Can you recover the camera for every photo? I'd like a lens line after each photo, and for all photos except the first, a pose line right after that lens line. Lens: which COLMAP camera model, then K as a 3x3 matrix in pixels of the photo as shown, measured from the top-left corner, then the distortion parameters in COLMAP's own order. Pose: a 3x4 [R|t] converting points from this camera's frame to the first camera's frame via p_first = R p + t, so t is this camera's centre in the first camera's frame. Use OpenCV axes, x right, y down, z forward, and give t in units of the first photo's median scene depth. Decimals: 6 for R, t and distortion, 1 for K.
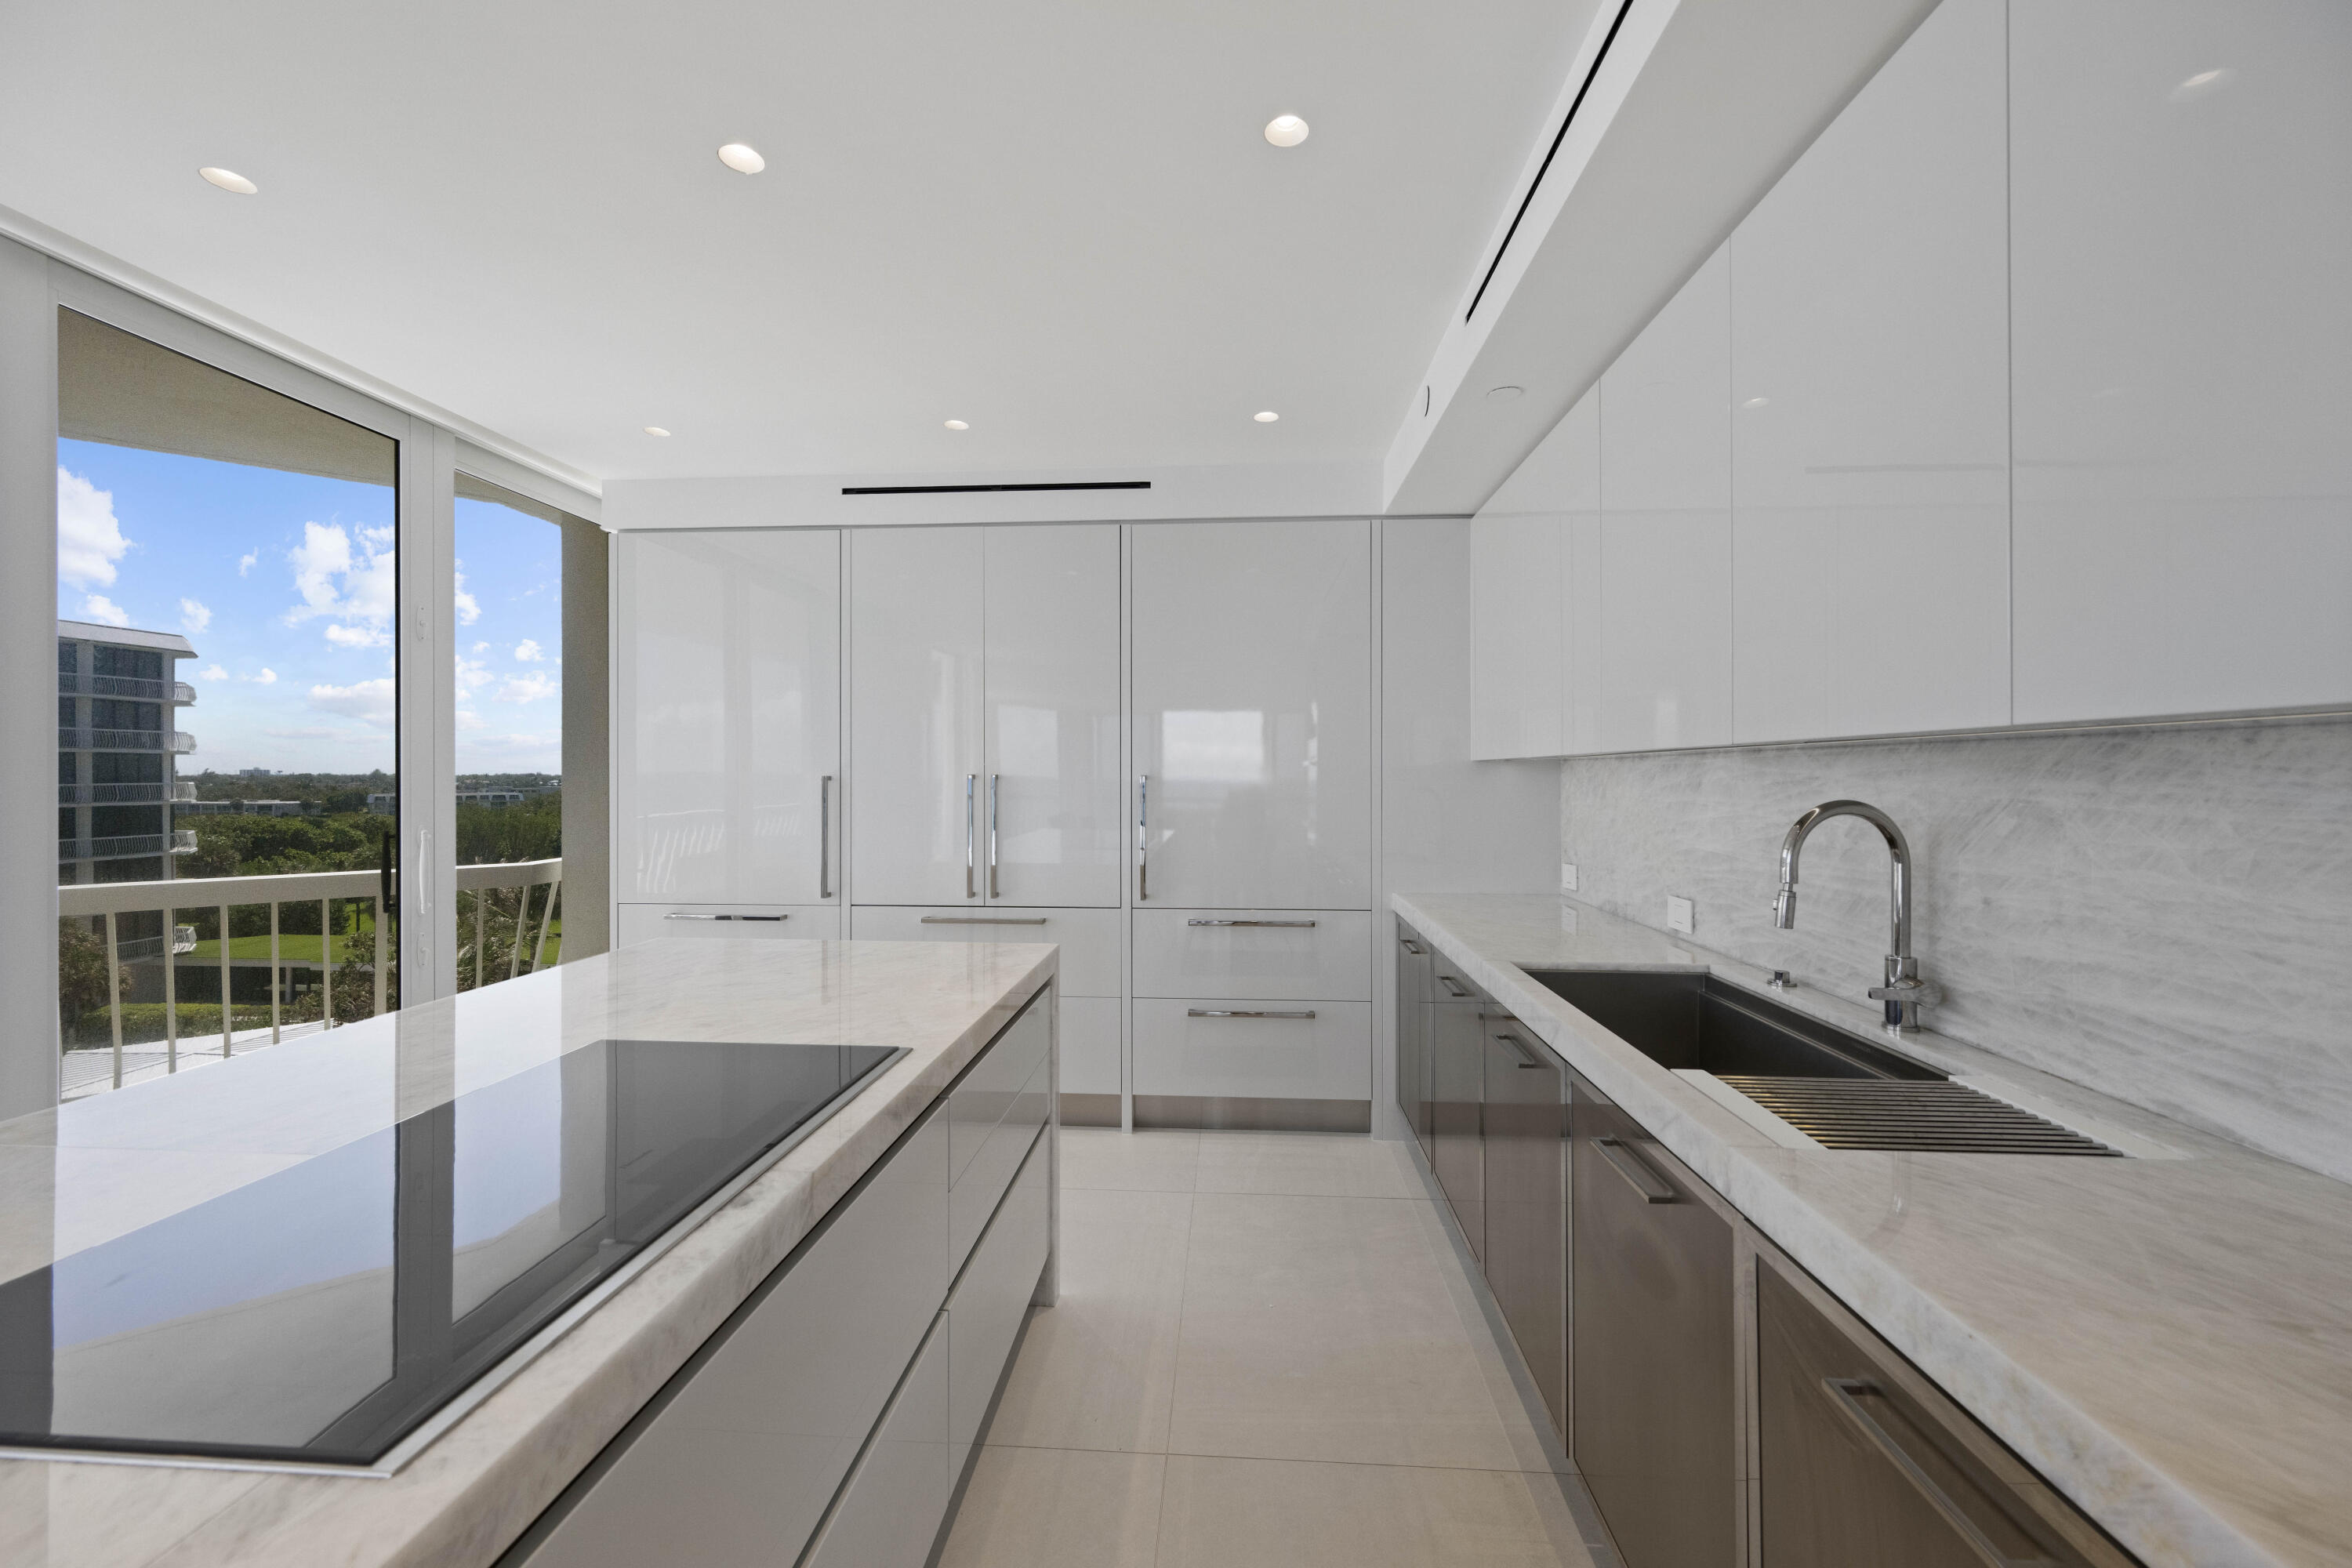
lens RADIAL K [[929.8, 0, 1175.6], [0, 929.8, 772.2], [0, 0, 1]] dist [-0.000463, -0.000083]
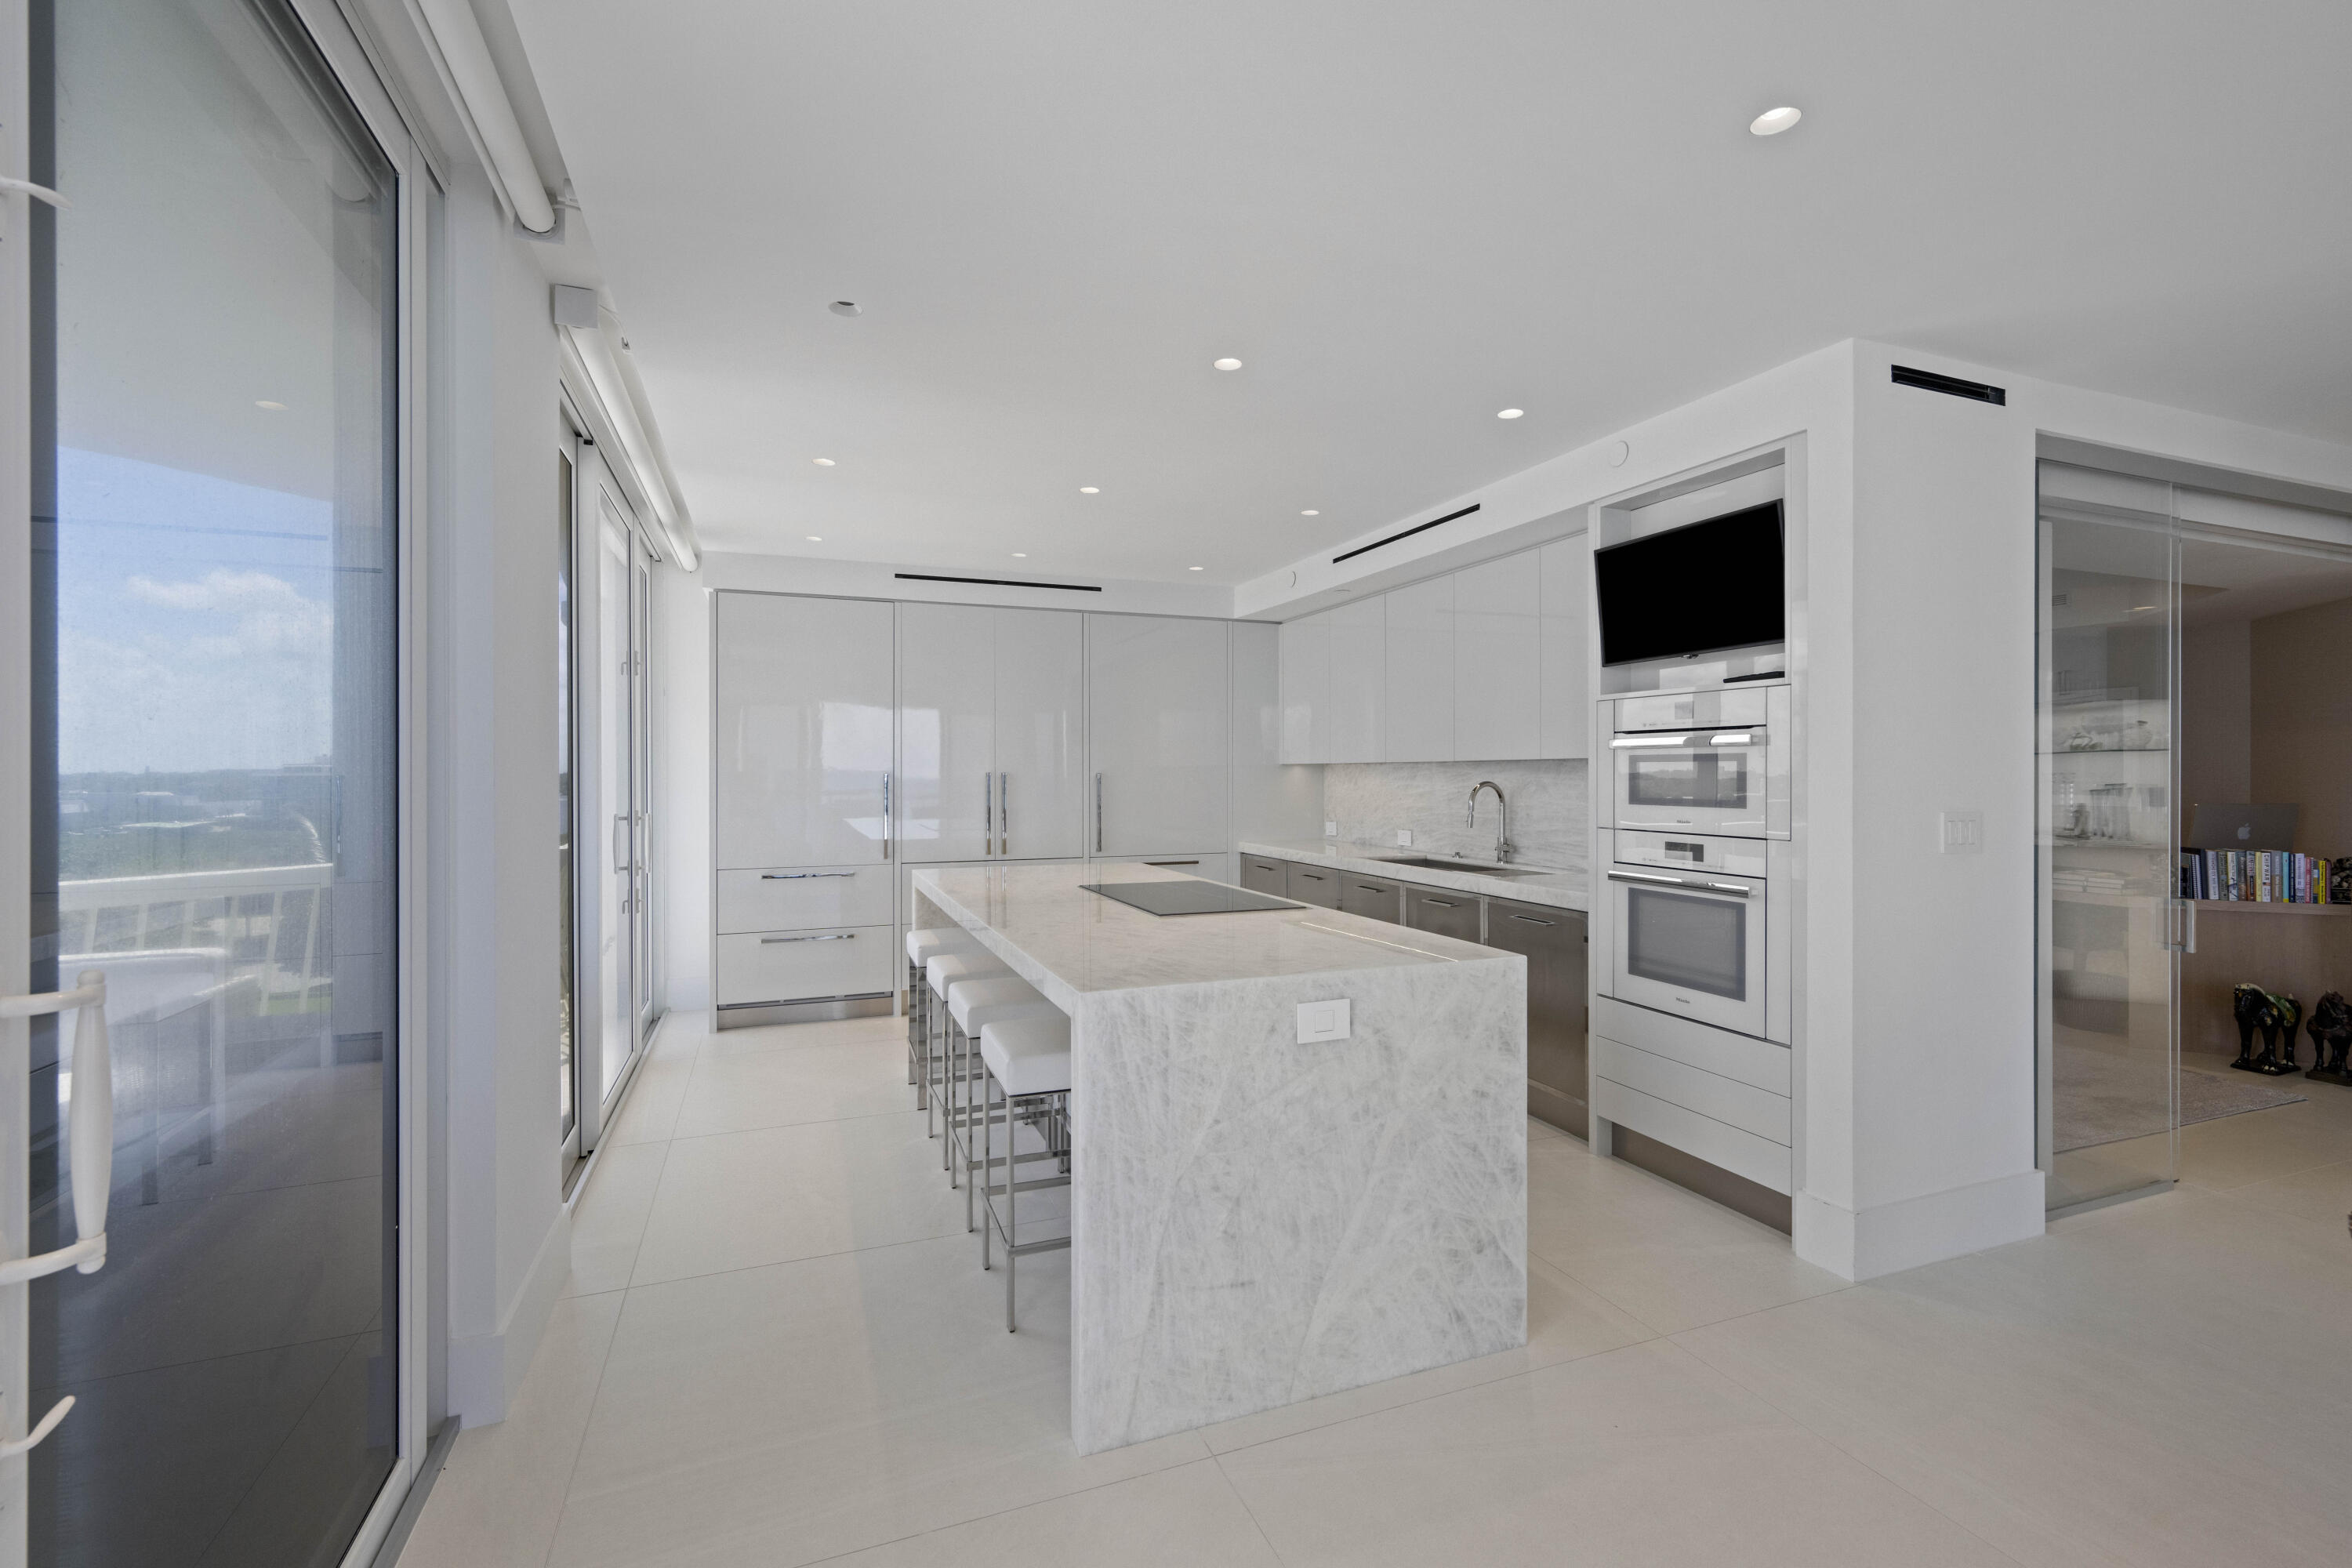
lens RADIAL K [[1012.0, 0, 1175.3], [0, 1012.0, 776.5], [0, 0, 1]] dist [0.002772, 0.000249]
pose [[0.906572, -0.003167, 0.422040, -0.974139], [0.000362, 0.999977, 0.006726, -0.003490], [-0.422052, -0.005945, 0.906552, -0.938889]]
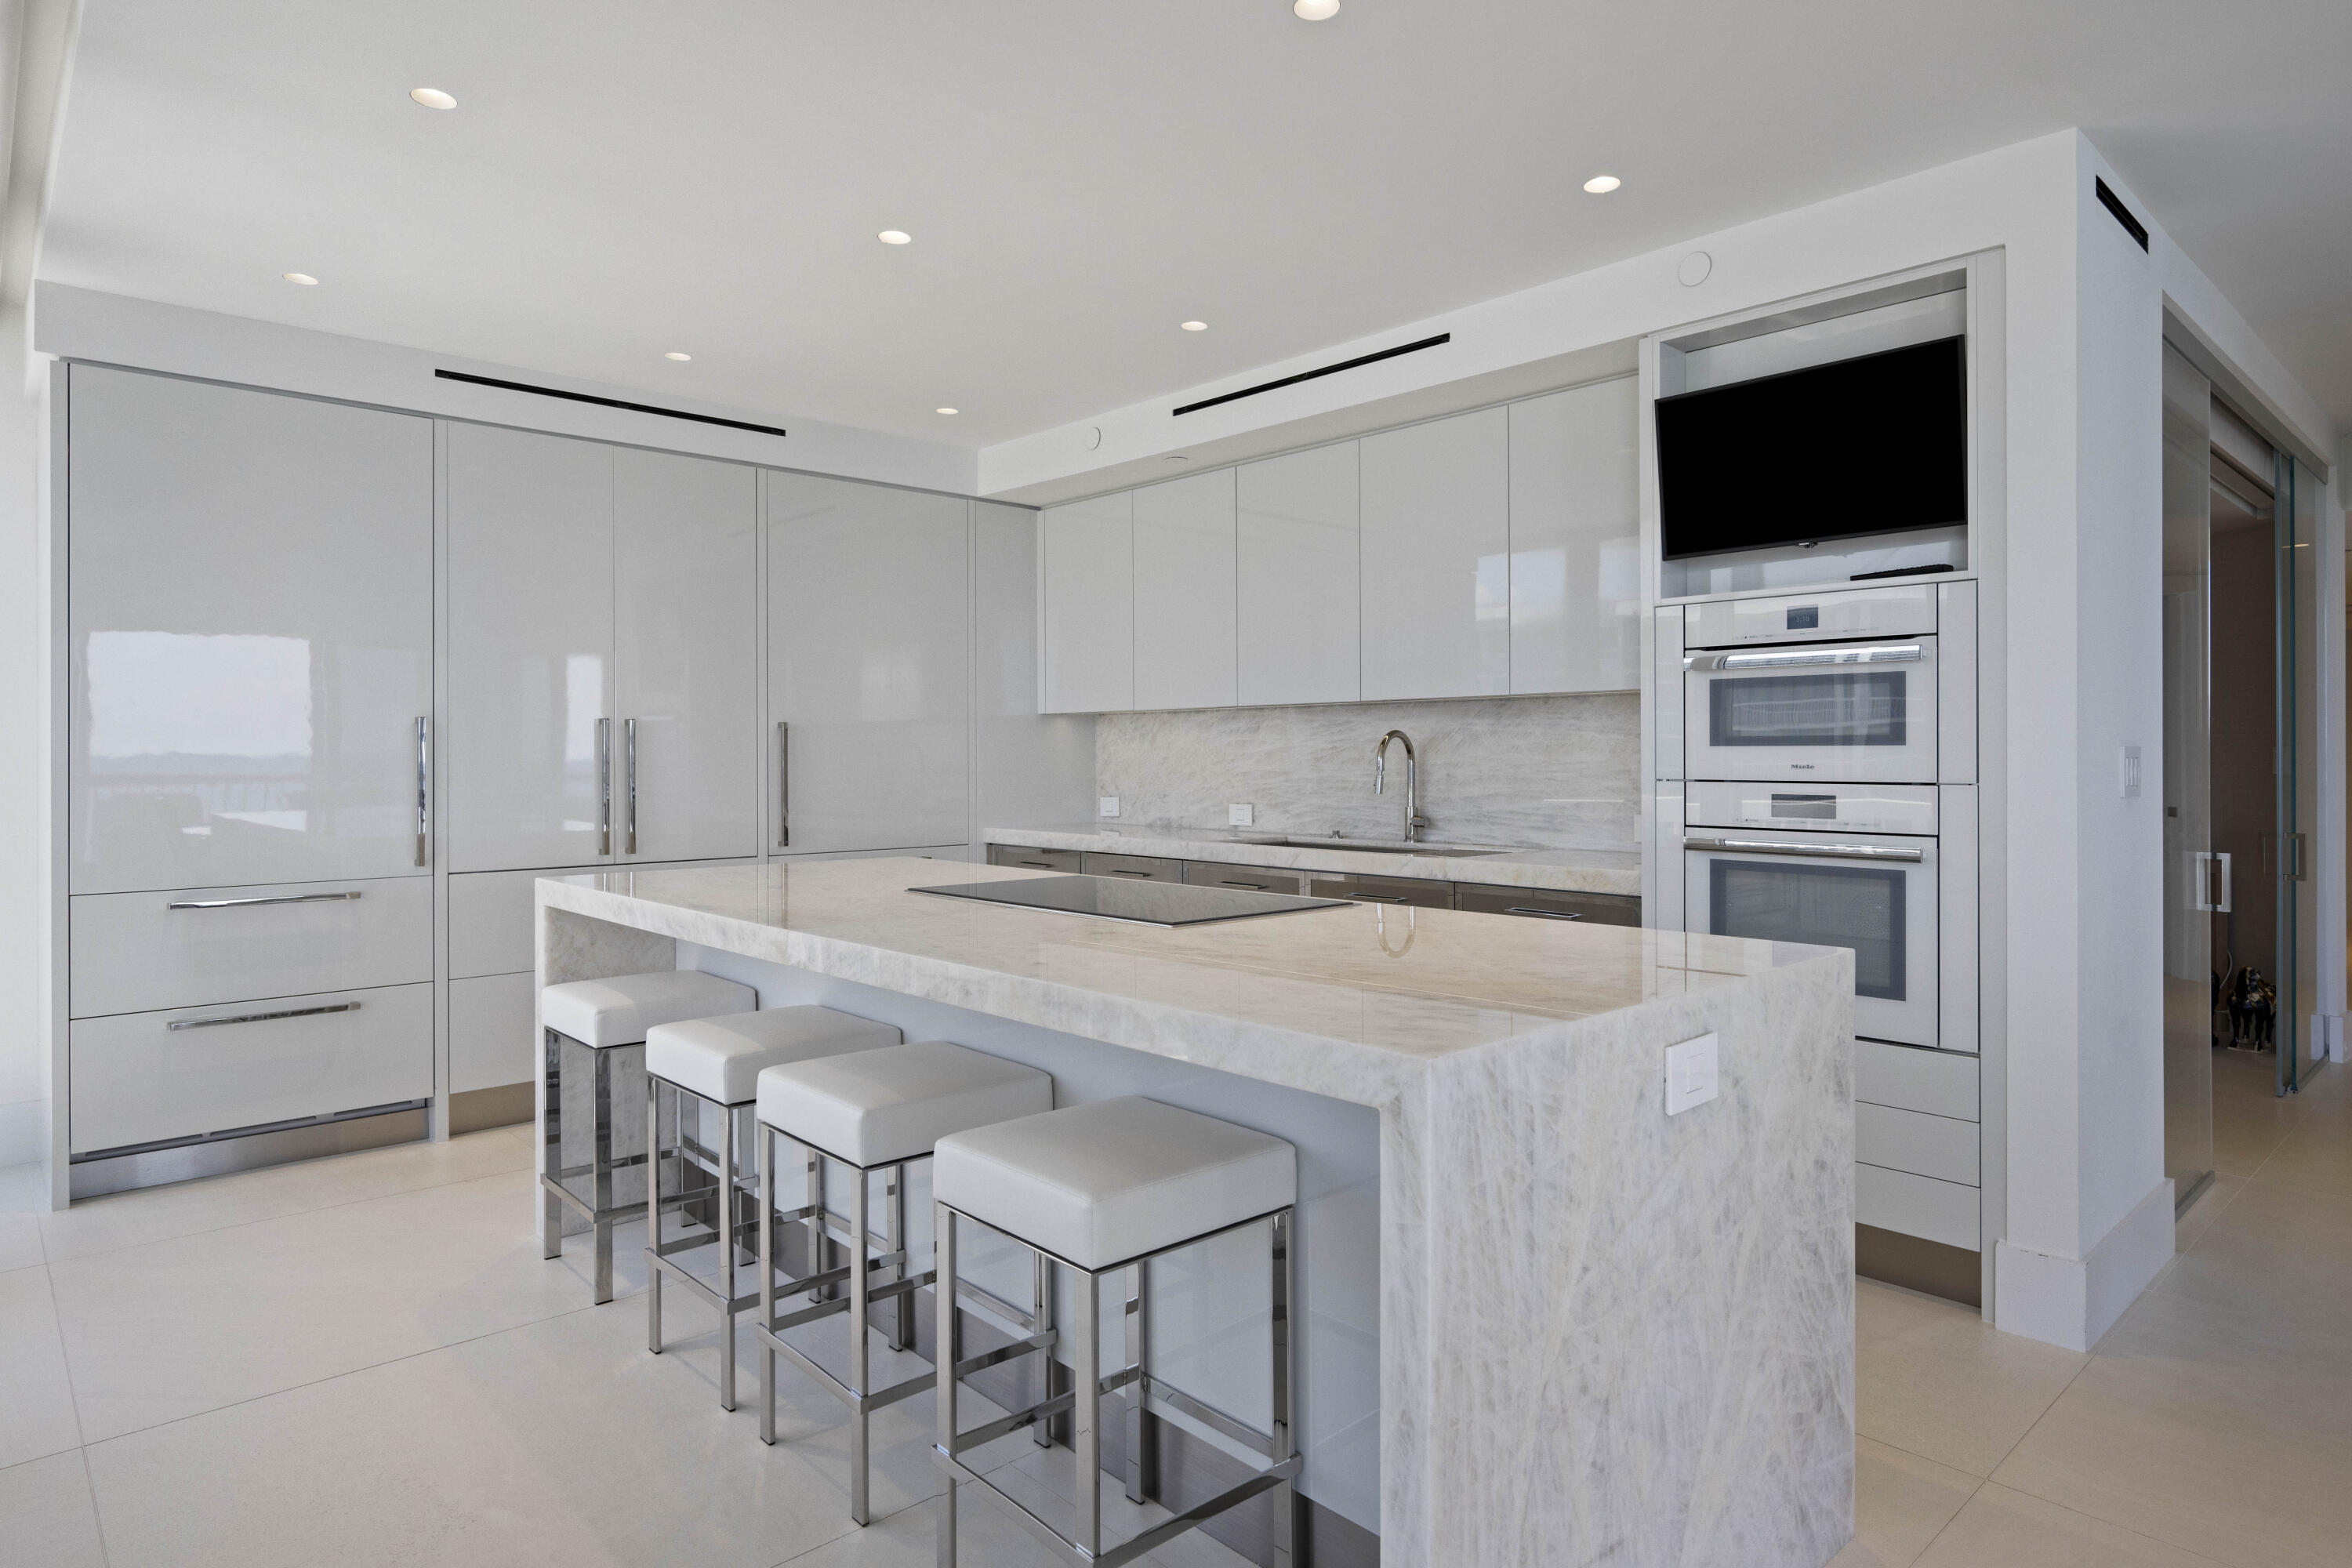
lens RADIAL K [[1325.0, 0, 1170.2], [0, 1325.0, 758.8], [0, 0, 1]] dist [-0.001295, -0.000534]
pose [[0.690684, -0.004096, 0.723145, -1.179533], [0.000184, 0.999985, 0.005489, 0.052886], [-0.723157, -0.003658, 0.690674, -0.440535]]
